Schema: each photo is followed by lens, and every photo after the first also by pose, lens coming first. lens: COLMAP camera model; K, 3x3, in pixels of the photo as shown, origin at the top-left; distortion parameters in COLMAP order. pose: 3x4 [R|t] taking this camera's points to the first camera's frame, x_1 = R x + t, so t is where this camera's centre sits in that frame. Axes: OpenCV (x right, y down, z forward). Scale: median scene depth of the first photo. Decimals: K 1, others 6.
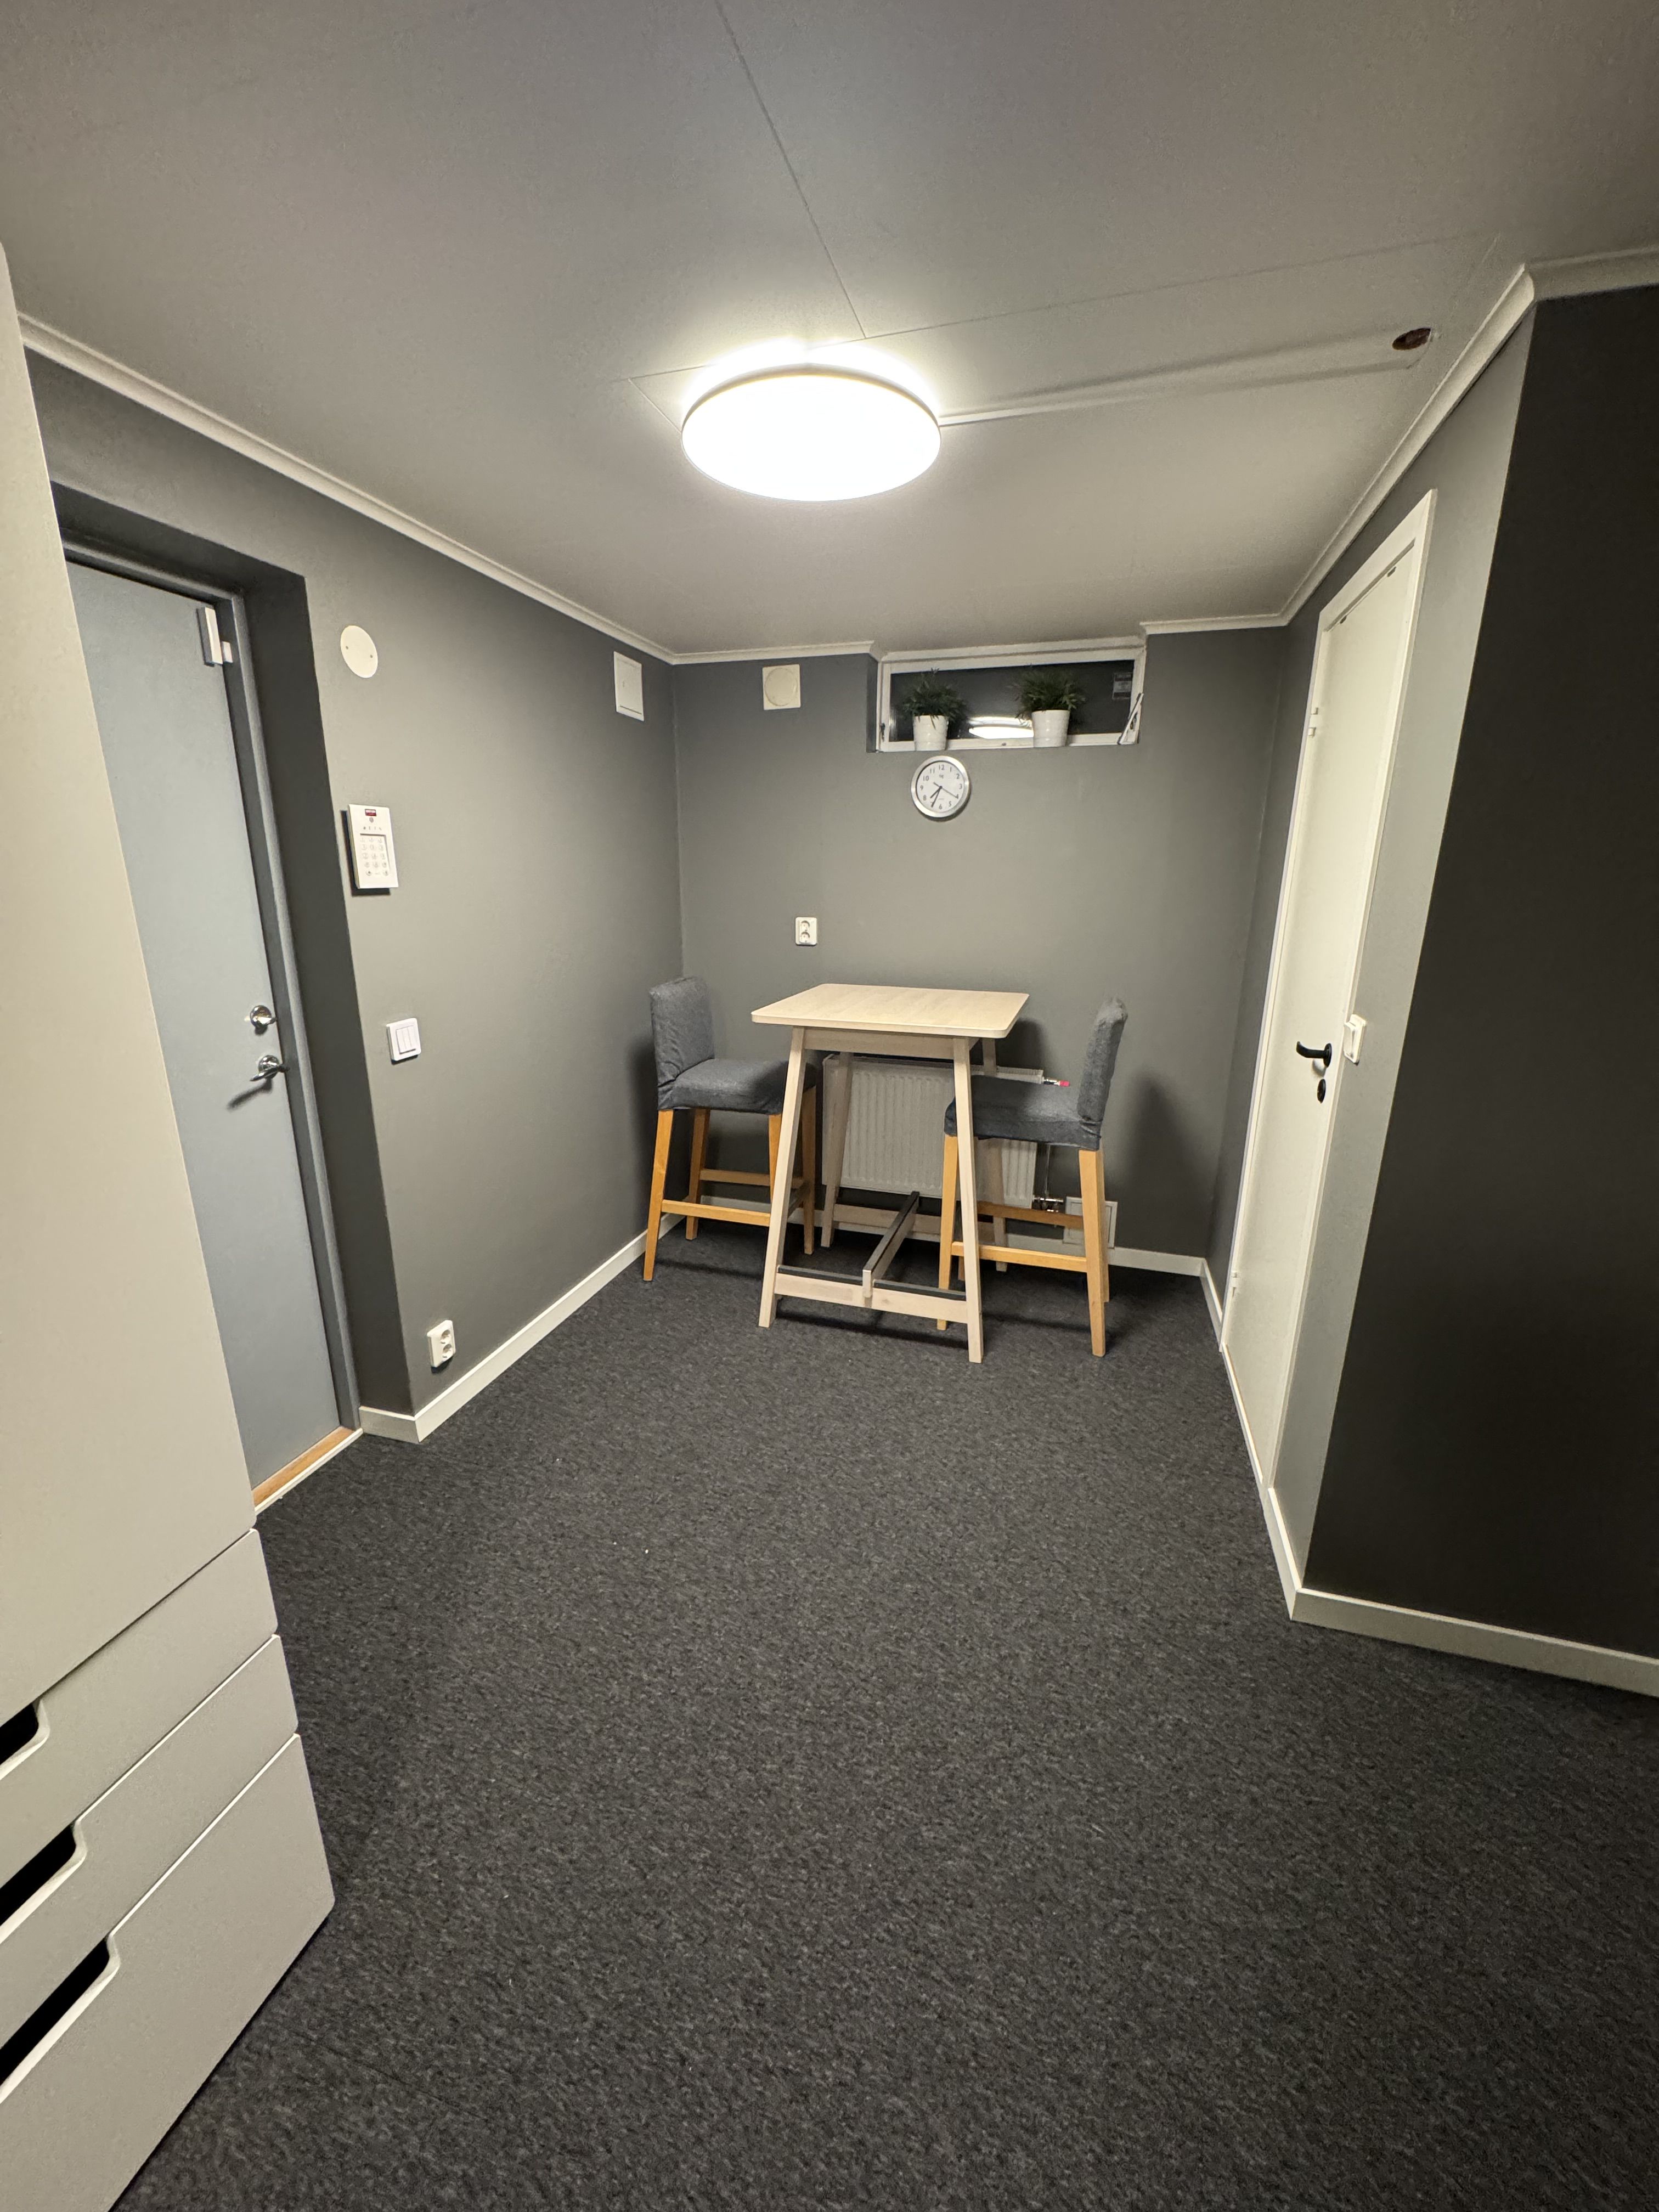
lens RADIAL K [[881.1, 0, 828.3], [0, 881.1, 1104.7], [0, 0, 1]] dist [-0.005148, 0.000897]
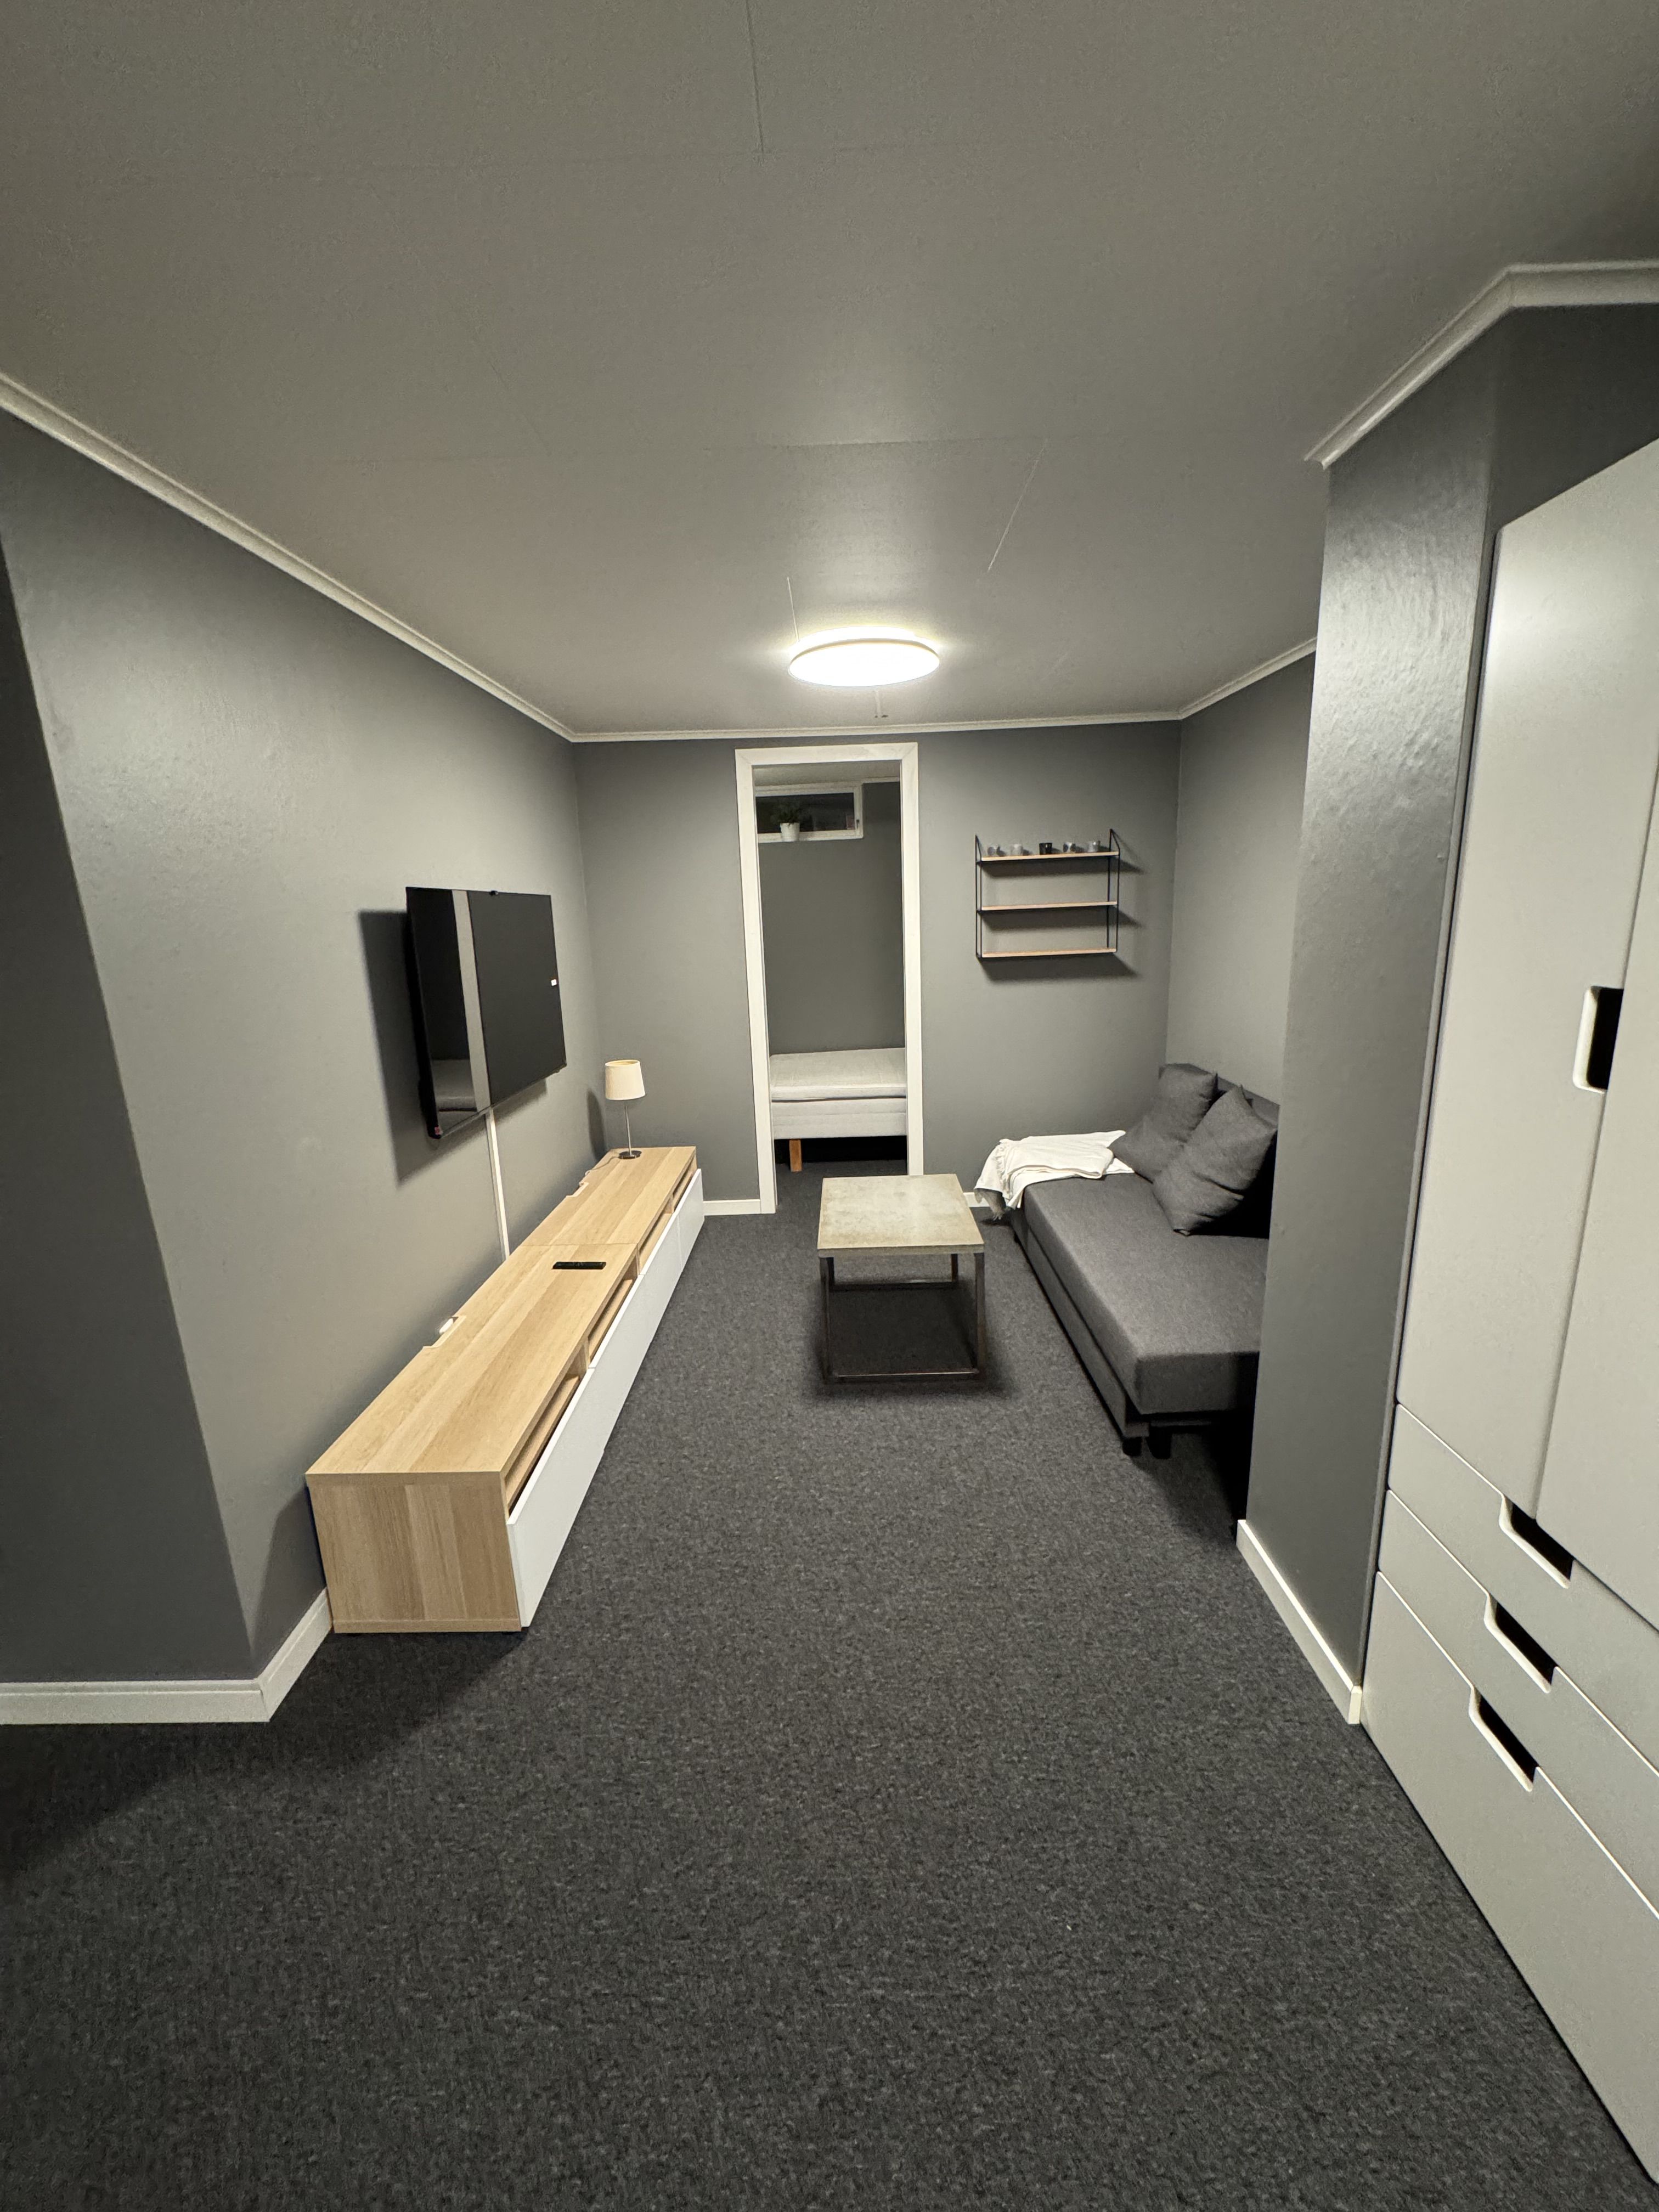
lens RADIAL K [[881.1, 0, 828.5], [0, 881.1, 1104.0], [0, 0, 1]] dist [-0.005148, 0.000897]
pose [[-0.960179, 0.085705, -0.265915, 0.364567], [-0.047576, 0.887726, 0.457908, -0.374087], [0.275305, 0.452324, -0.848298, 1.234847]]
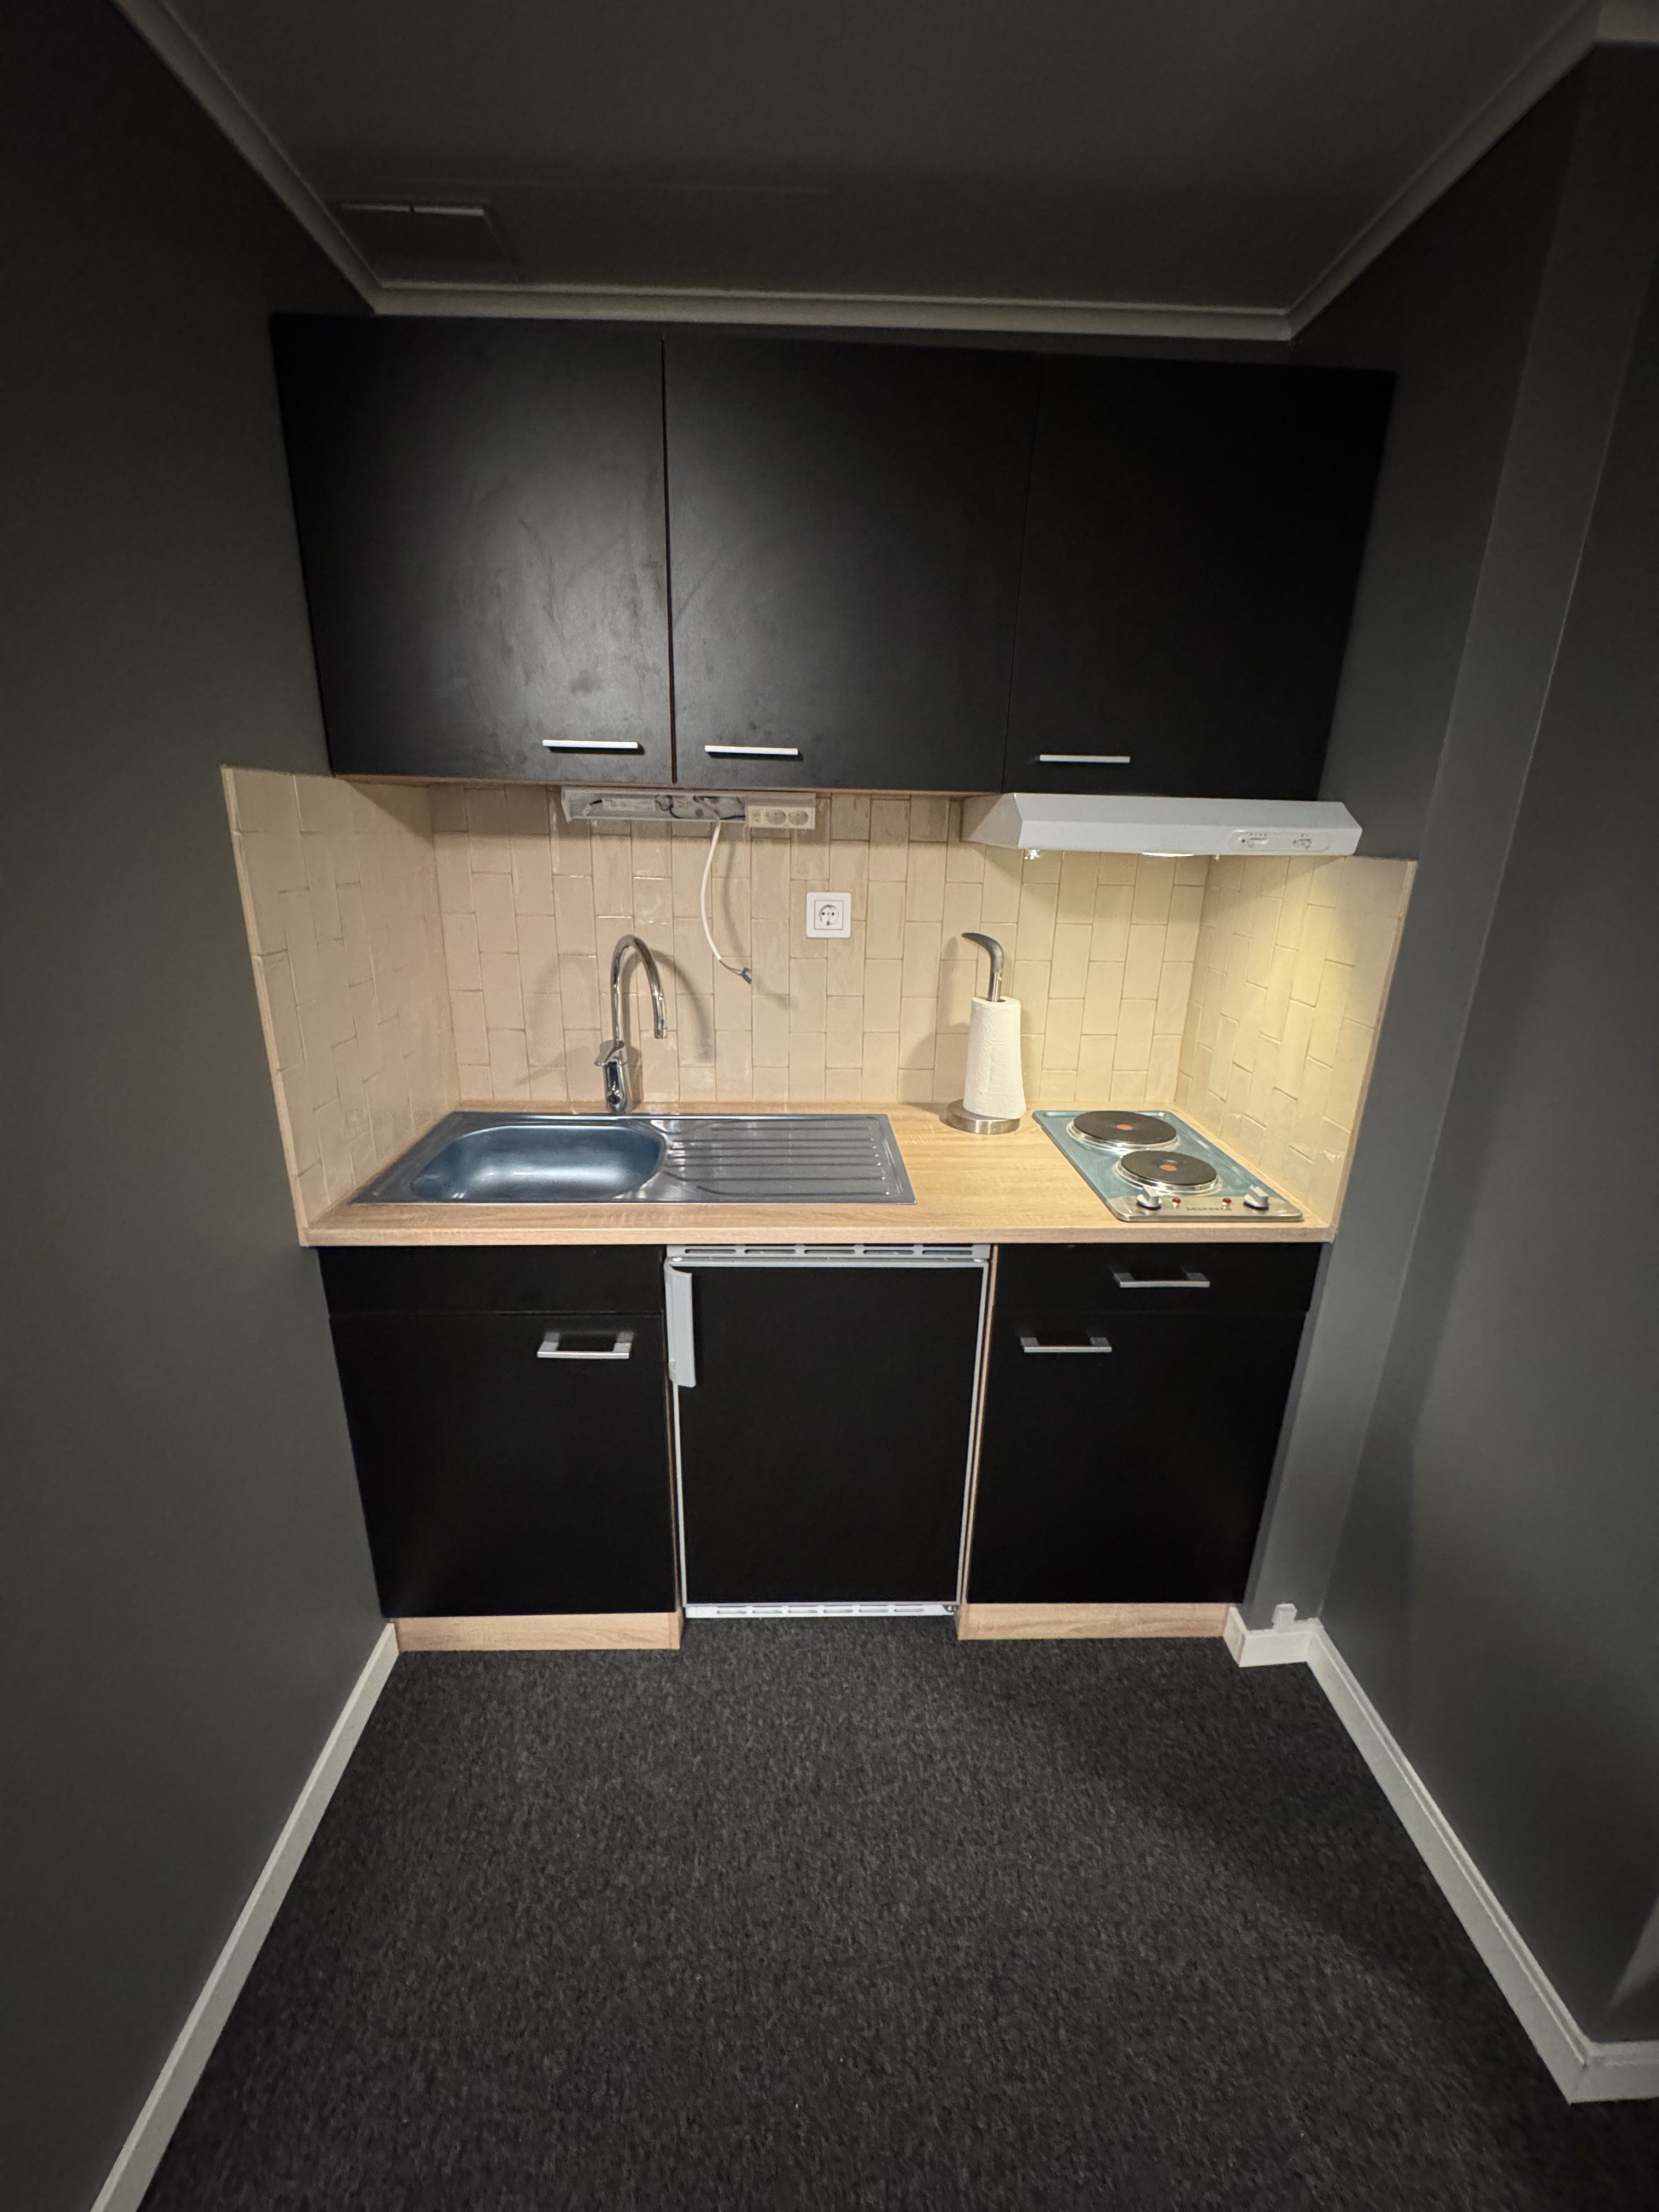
lens RADIAL K [[881.1, 0, 832.2], [0, 881.1, 1109.8], [0, 0, 1]] dist [-0.005148, 0.000897]
pose [[-0.309802, -0.309444, 0.899037, 0.736408], [0.228154, 0.893736, 0.386240, -0.163779], [-0.923021, 0.324777, -0.206280, 0.704767]]
